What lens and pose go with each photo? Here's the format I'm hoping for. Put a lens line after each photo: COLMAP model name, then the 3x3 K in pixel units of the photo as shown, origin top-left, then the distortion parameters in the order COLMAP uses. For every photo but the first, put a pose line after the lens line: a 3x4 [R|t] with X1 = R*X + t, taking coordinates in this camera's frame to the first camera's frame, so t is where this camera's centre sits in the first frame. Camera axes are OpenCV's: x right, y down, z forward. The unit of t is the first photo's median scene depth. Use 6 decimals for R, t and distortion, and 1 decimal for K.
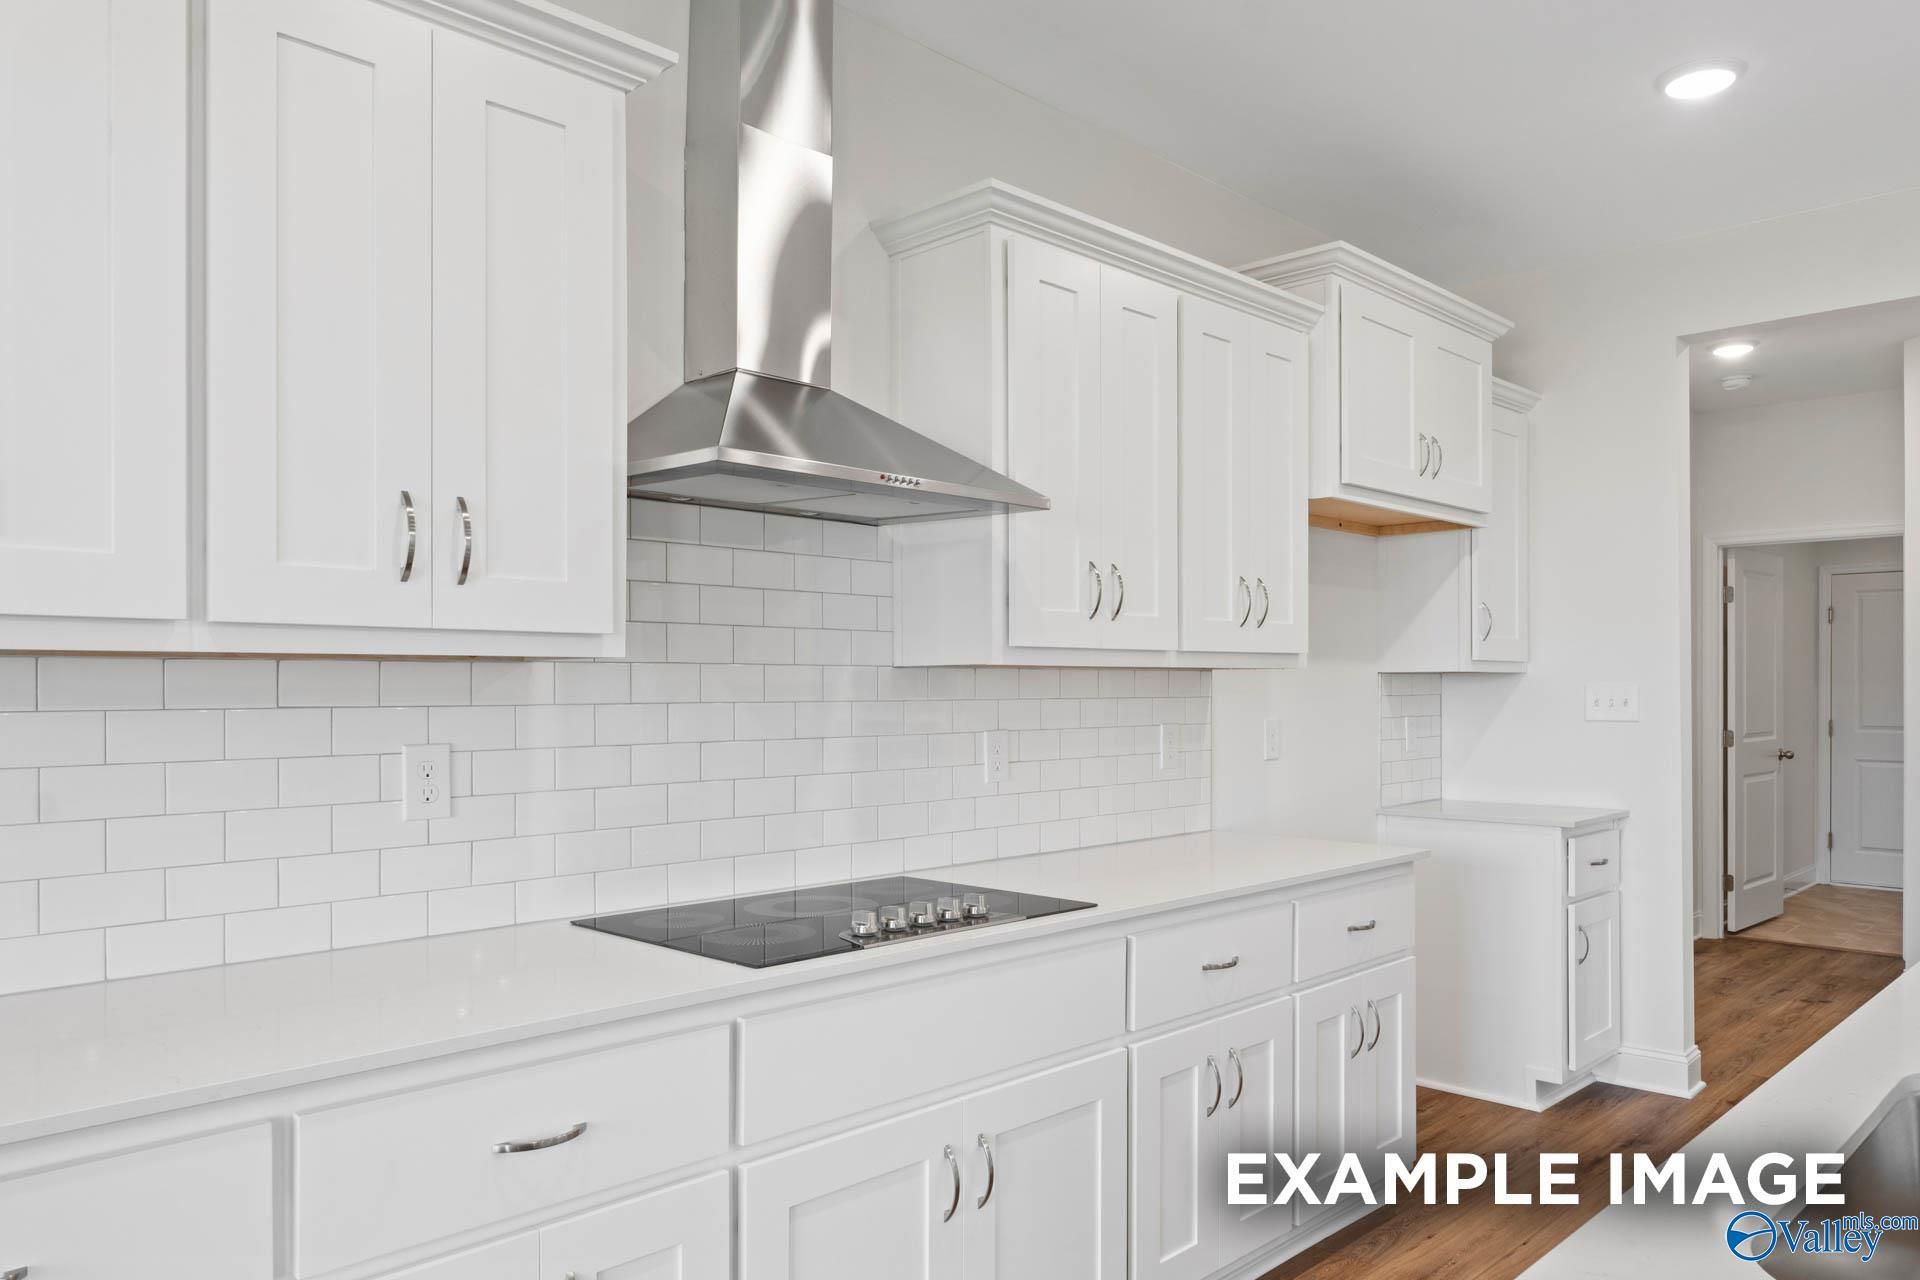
lens RADIAL K [[1357.9, 0, 1070.7], [0, 1357.9, 693.2], [0, 0, 1]] dist [0.001028, 0.001124]
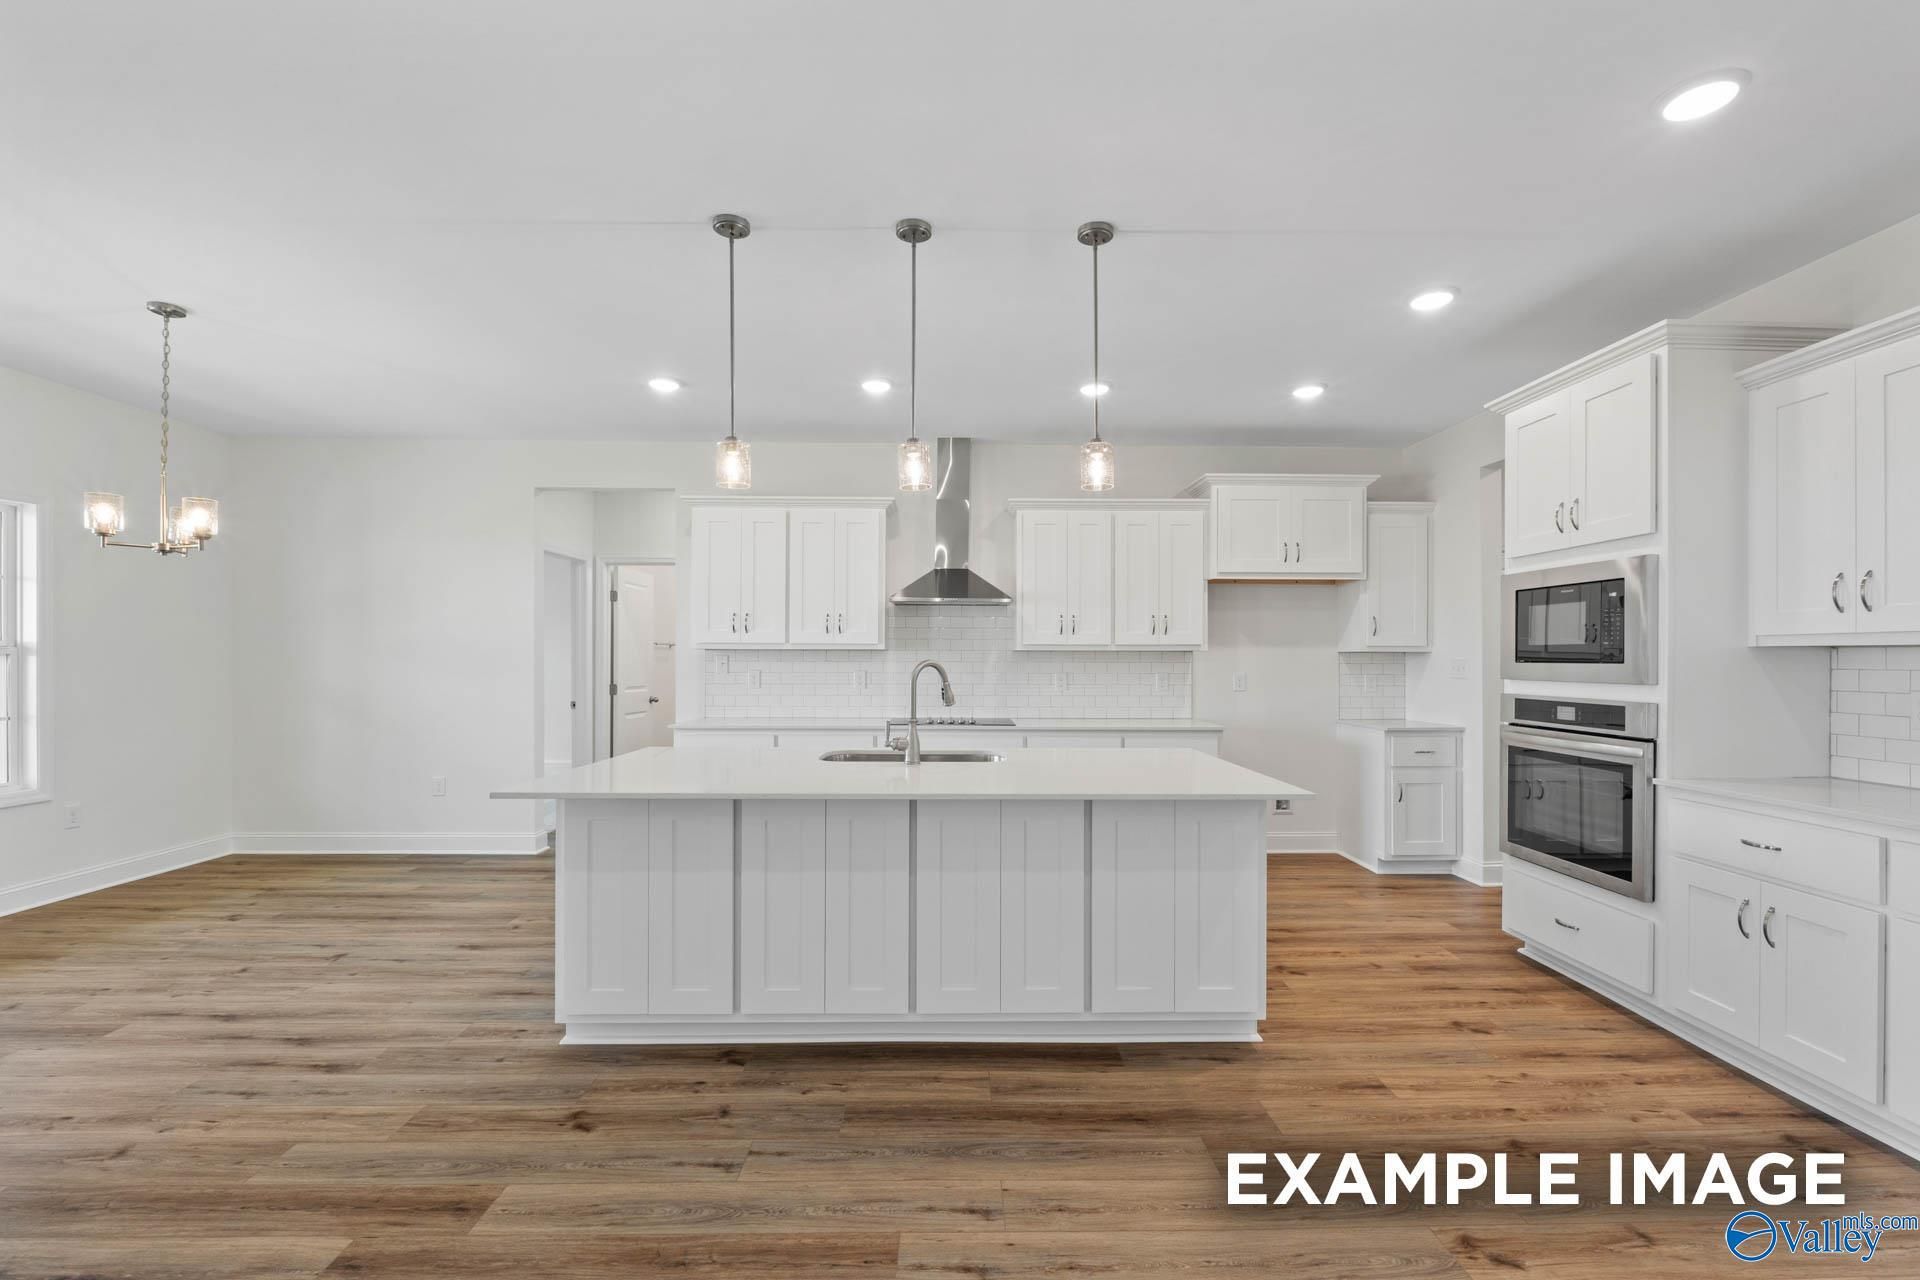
lens RADIAL K [[814.1, 0, 969.3], [0, 814.1, 656.2], [0, 0, 1]] dist [-0.006890, -0.000257]
pose [[0.718911, 0.000176, -0.695102, 1.080388], [-0.007340, 0.999946, -0.007338, 0.006467], [0.695064, 0.010378, 0.718873, -0.389571]]
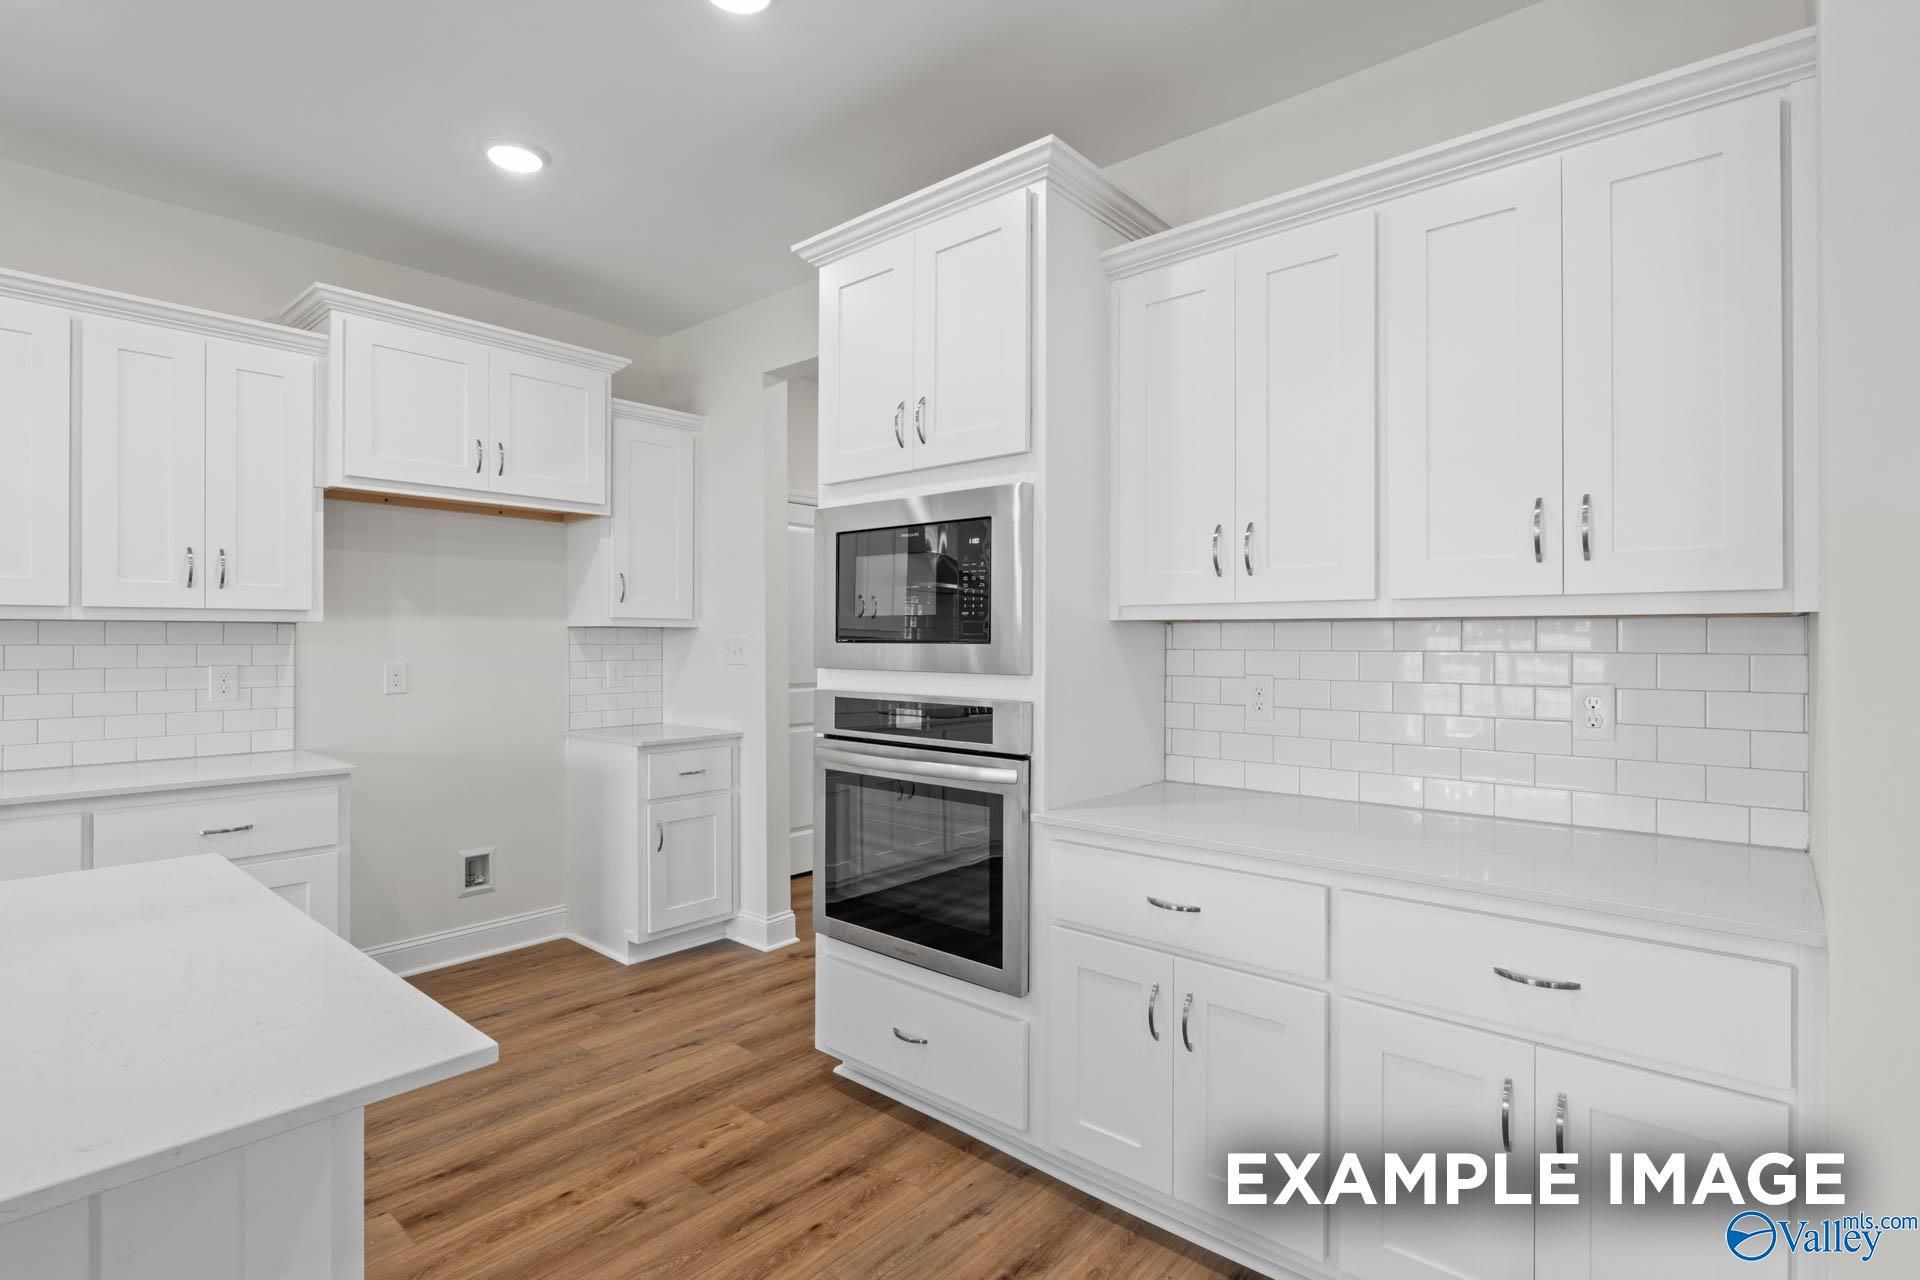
lens RADIAL K [[960.6, 0, 985.9], [0, 960.6, 637.0], [0, 0, 1]] dist [-0.004742, 0.000003]
pose [[0.997702, 0.001573, 0.067730, 0.910557], [-0.001009, 0.999965, -0.008356, 0.003458], [-0.067741, 0.008269, 0.997669, 0.089473]]
